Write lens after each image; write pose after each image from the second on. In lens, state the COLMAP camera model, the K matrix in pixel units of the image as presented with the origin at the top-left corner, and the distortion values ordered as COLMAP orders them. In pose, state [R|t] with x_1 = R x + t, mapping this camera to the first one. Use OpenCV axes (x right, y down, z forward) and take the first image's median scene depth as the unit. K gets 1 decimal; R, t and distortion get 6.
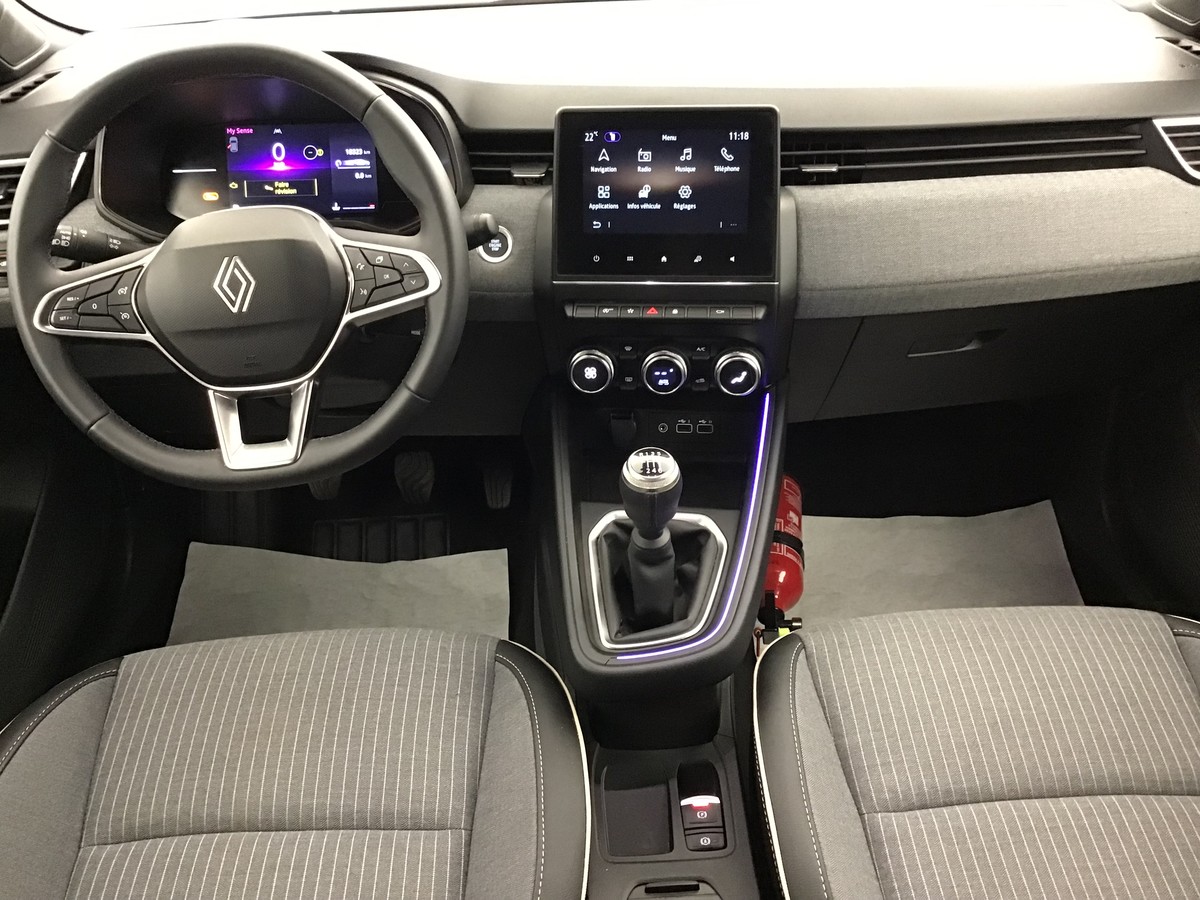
lens RADIAL K [[1086.6, 0, 601.9], [0, 1086.6, 444.1], [0, 0, 1]] dist [0.148716, -0.378675]
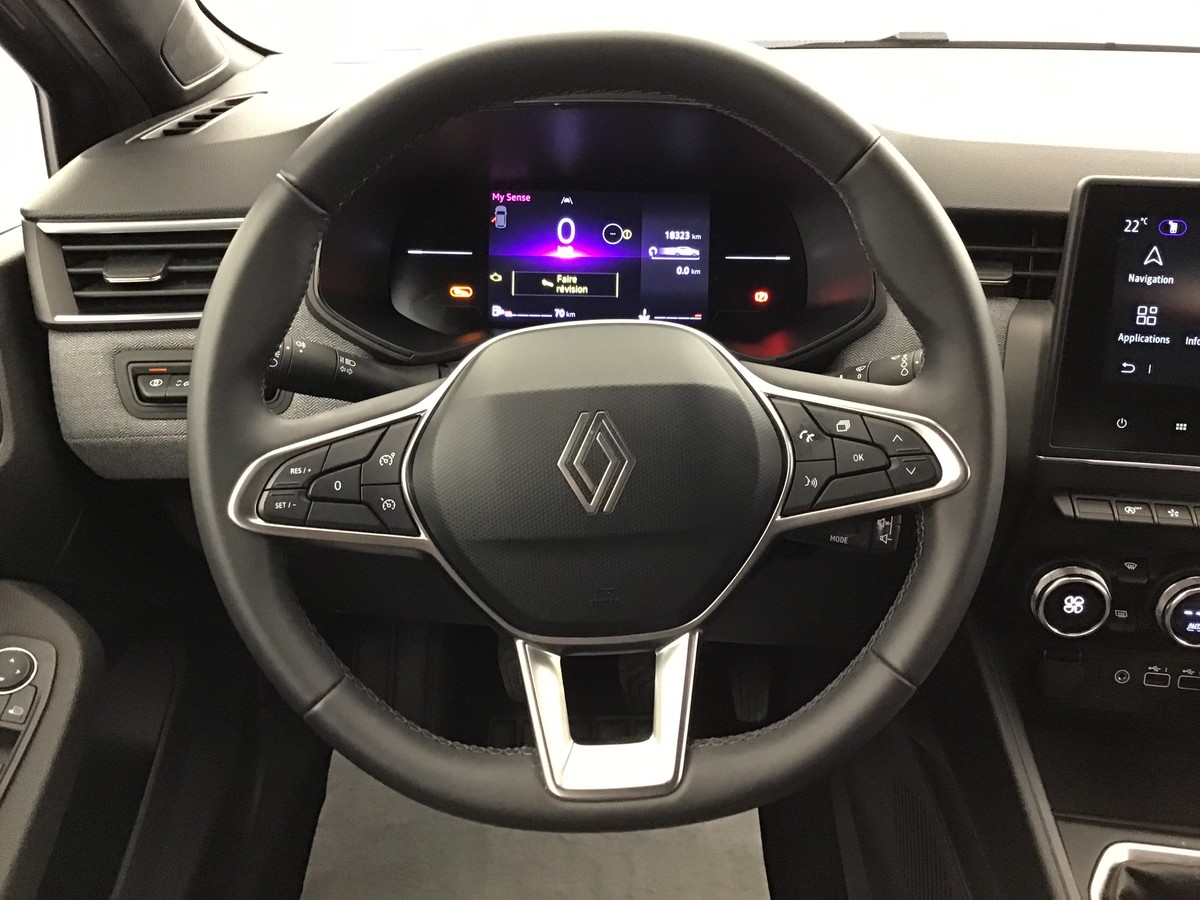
lens RADIAL K [[1098.8, 0, 597.7], [0, 1098.8, 444.7], [0, 0, 1]] dist [0.069557, -0.144840]
pose [[0.997405, 0.054005, -0.047620, -0.264702], [-0.057653, 0.995214, -0.078894, -0.095368], [0.043131, 0.081435, 0.995745, 0.390067]]
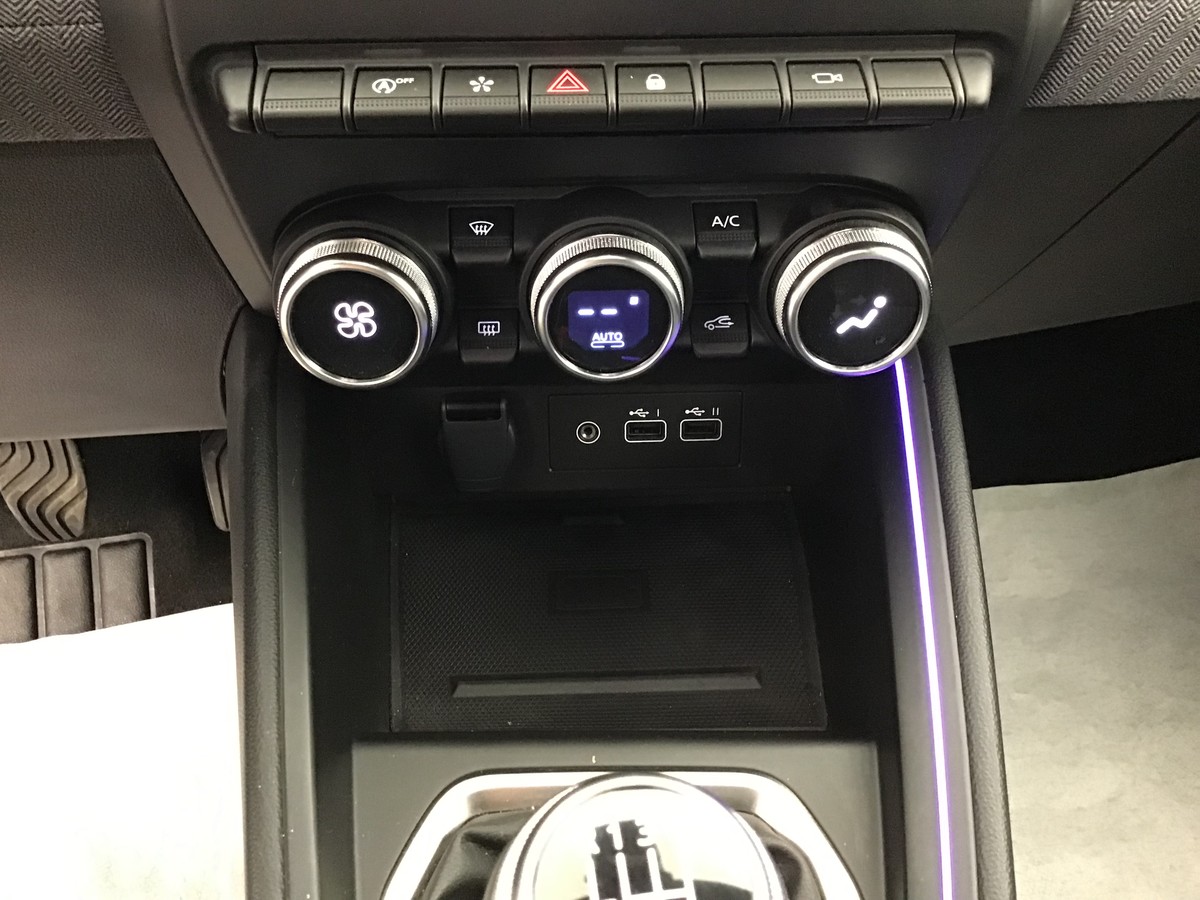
lens RADIAL K [[1098.8, 0, 597.7], [0, 1098.8, 444.7], [0, 0, 1]] dist [0.069557, -0.144840]
pose [[0.990933, -0.061838, 0.119283, 0.017493], [0.043420, 0.987542, 0.151248, -0.078473], [-0.127150, -0.144697, 0.981272, 0.744372]]
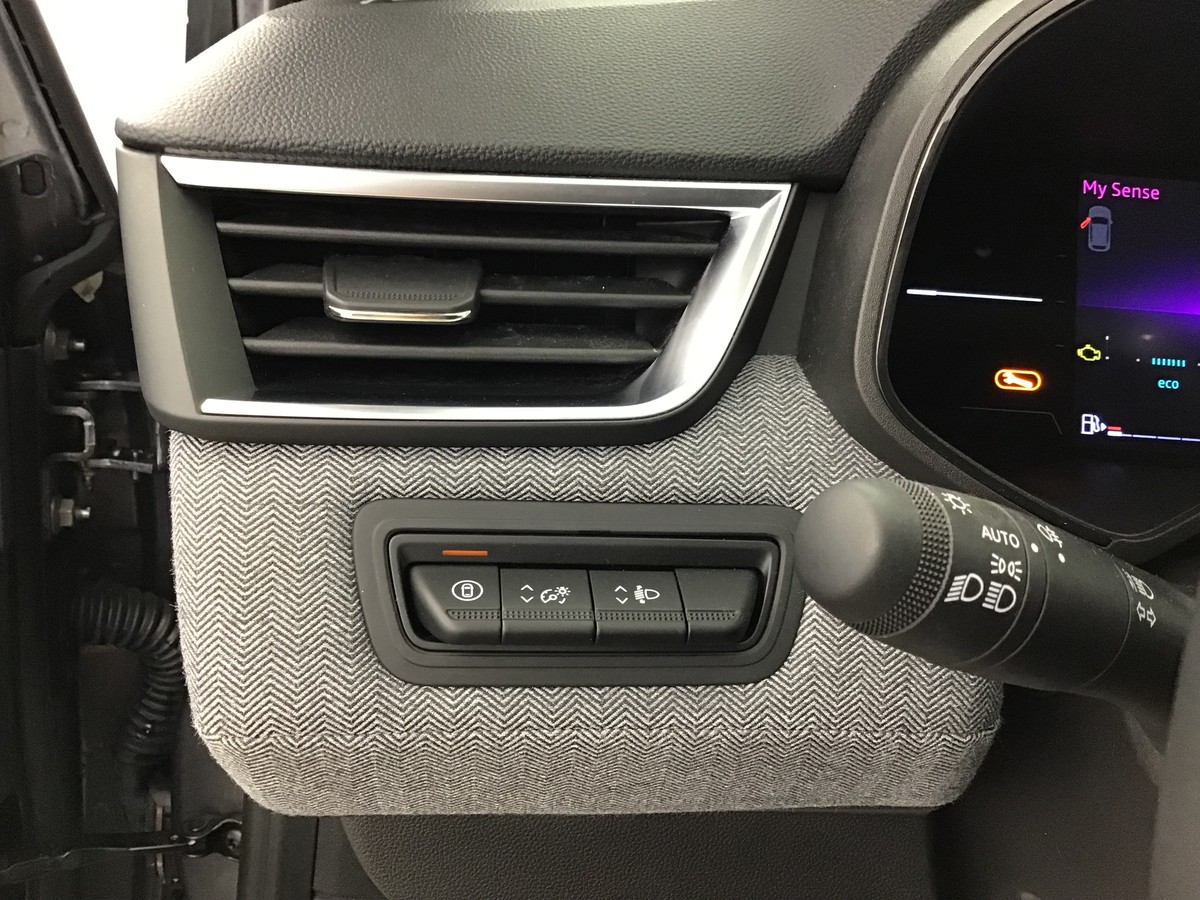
lens RADIAL K [[1098.8, 0, 597.7], [0, 1098.8, 444.7], [0, 0, 1]] dist [0.069557, -0.144840]
pose [[0.995284, 0.095879, -0.014732, -0.524974], [-0.097002, 0.982688, -0.157842, -0.163655], [-0.000657, 0.158527, 0.987354, 0.777938]]
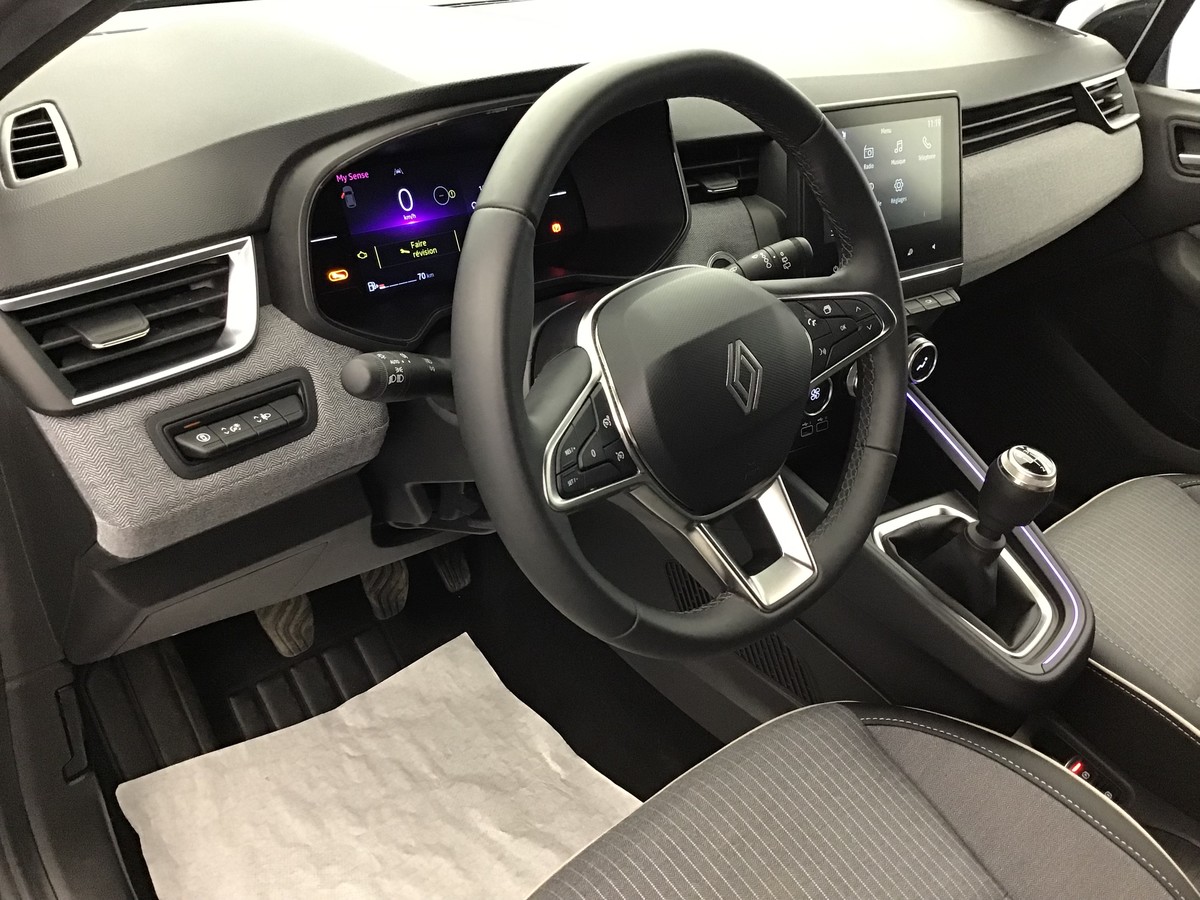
lens RADIAL K [[1086.6, 0, 601.9], [0, 1086.6, 444.1], [0, 0, 1]] dist [0.148716, -0.378675]
pose [[0.760756, -0.255697, 0.596548, -0.750106], [0.238988, 0.964906, 0.108814, -0.177435], [-0.603436, 0.059787, 0.795167, 0.401274]]
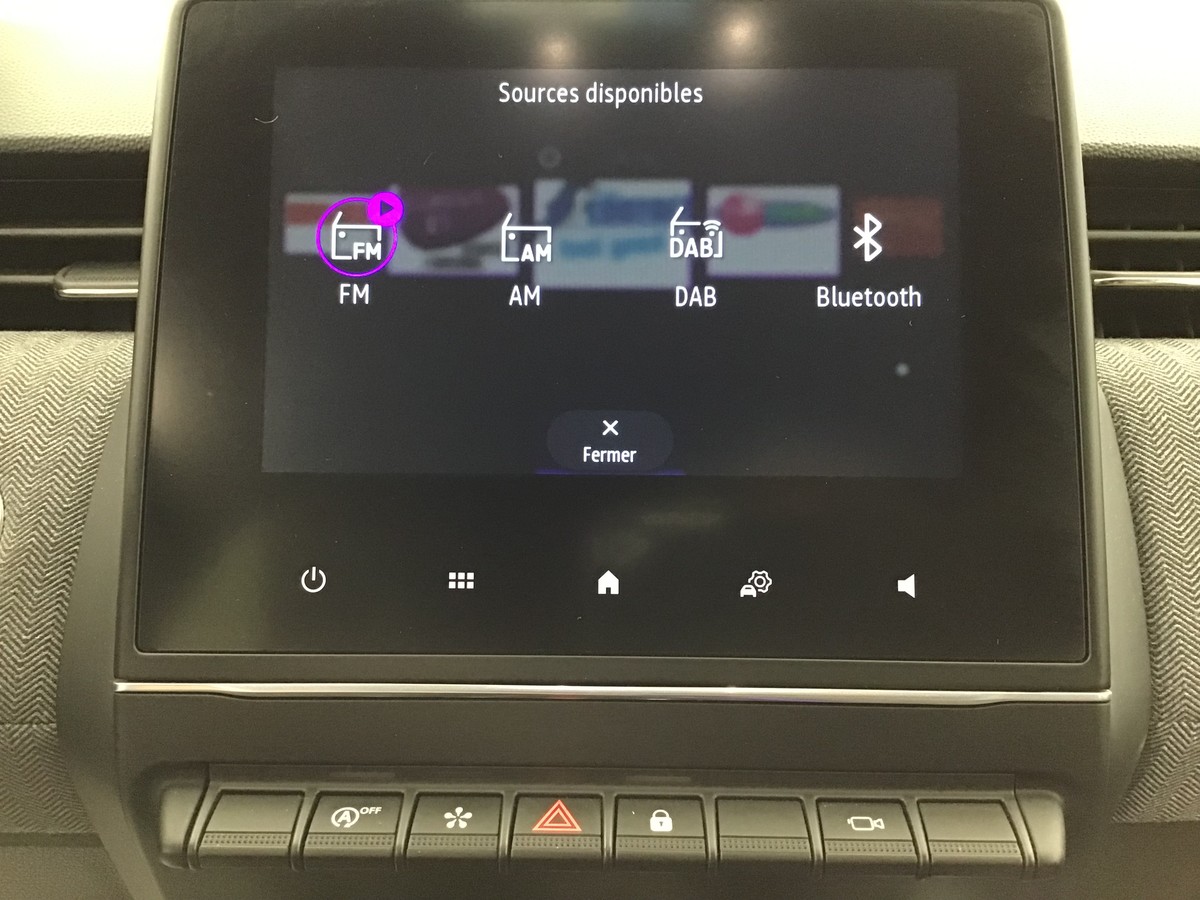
lens RADIAL K [[1098.8, 0, 597.7], [0, 1098.8, 444.7], [0, 0, 1]] dist [0.069557, -0.144840]
pose [[0.997513, 0.015686, 0.068715, 0.038669], [0.006608, 0.949817, -0.312735, -0.126253], [-0.070173, 0.312412, 0.947351, 0.778402]]
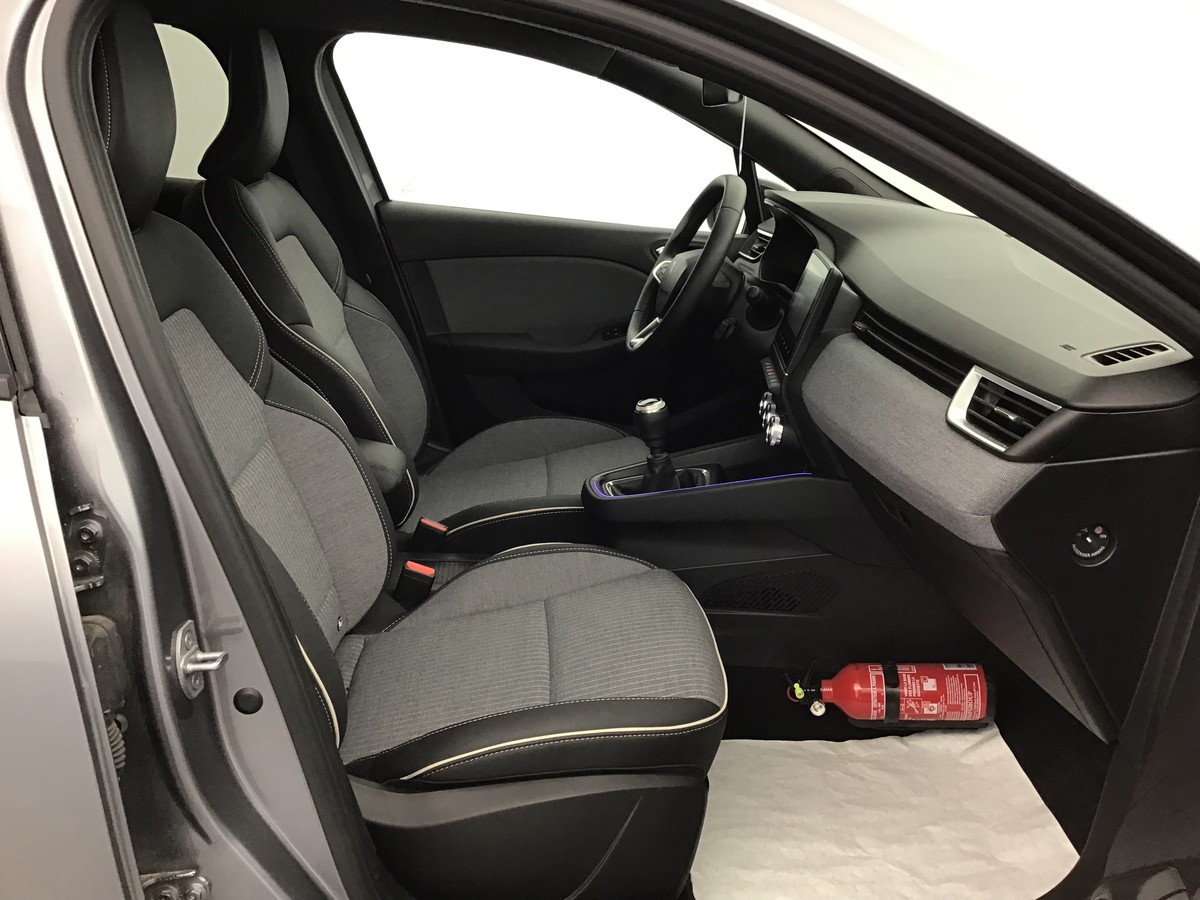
lens RADIAL K [[1098.8, 0, 597.7], [0, 1098.8, 444.7], [0, 0, 1]] dist [0.069557, -0.144840]
pose [[0.002202, 0.321421, -0.946934, 1.622548], [-0.555572, 0.787740, 0.266094, -0.328277], [0.831466, 0.525504, 0.180307, 0.570724]]
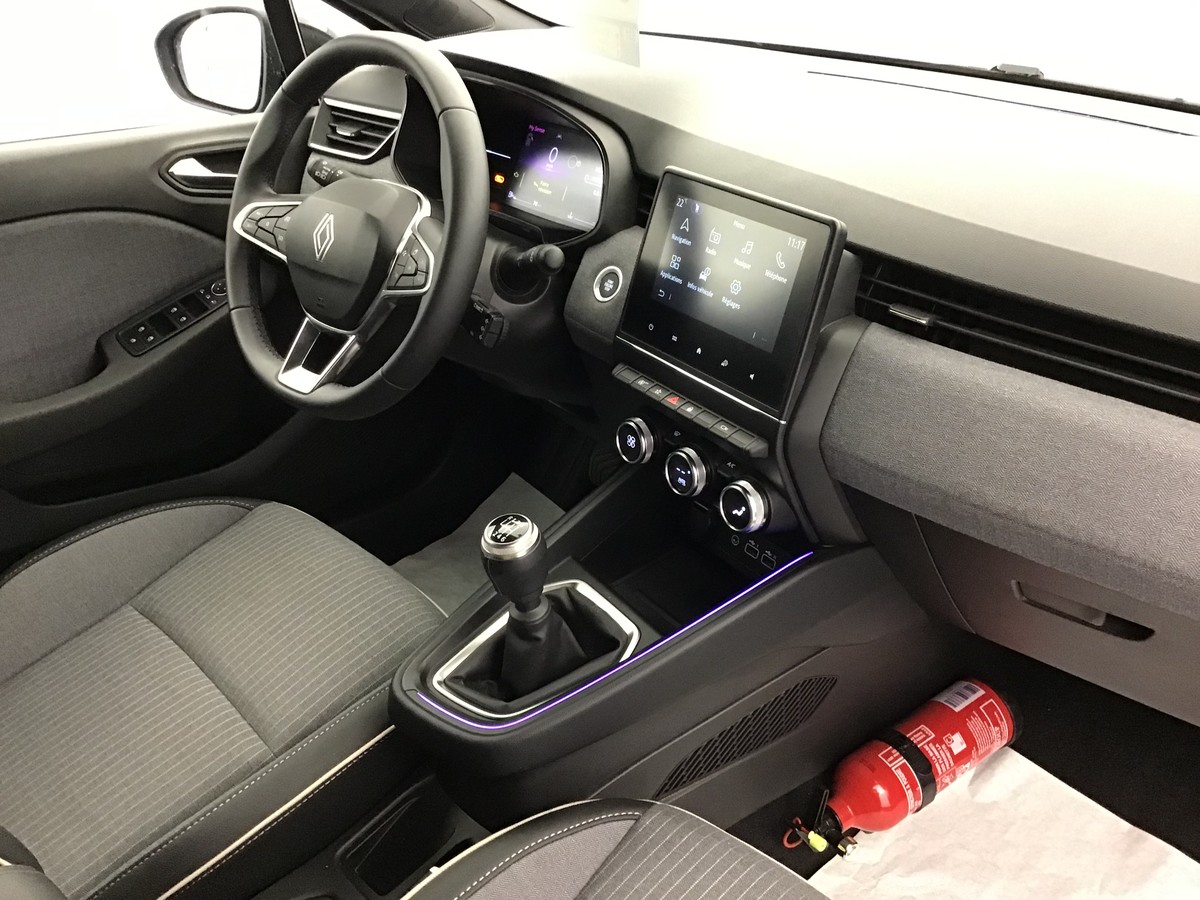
lens RADIAL K [[1086.6, 0, 601.9], [0, 1086.6, 444.1], [0, 0, 1]] dist [0.148716, -0.378675]
pose [[0.668326, 0.384806, -0.636604, 0.609163], [-0.398473, 0.907857, 0.130440, -0.186389], [0.628140, 0.166493, 0.760079, 0.282511]]
